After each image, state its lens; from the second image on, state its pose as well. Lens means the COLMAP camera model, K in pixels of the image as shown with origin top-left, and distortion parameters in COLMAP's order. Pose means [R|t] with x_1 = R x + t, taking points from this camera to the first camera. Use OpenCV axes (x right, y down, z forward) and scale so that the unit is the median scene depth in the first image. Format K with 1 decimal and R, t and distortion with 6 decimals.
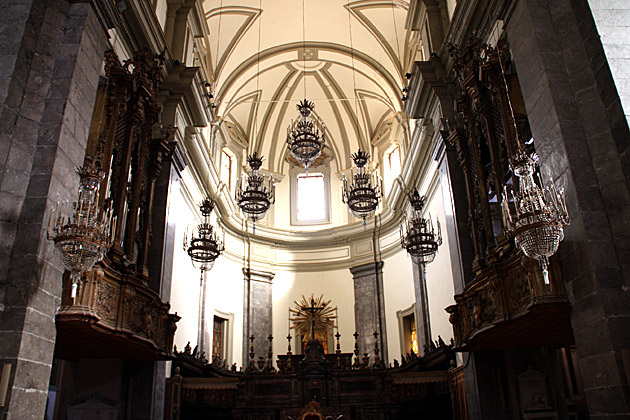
lens RADIAL K [[513.4, 0, 314.5], [0, 513.4, 210.0], [0, 0, 1]] dist [-0.097208, 0.040558]
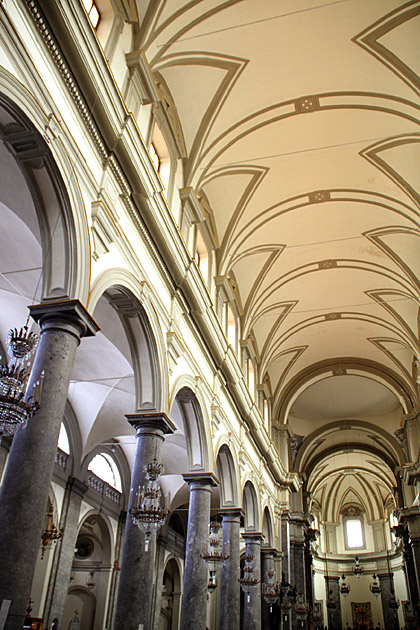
lens RADIAL K [[513.4, 0, 209.5], [0, 513.4, 315.7], [0, 0, 1]] dist [-0.097208, 0.040558]
pose [[0.966504, -0.078921, -0.244215, -0.009282], [0.030382, 0.980038, -0.196473, -0.507702], [0.254846, 0.182473, 0.949609, -1.186460]]
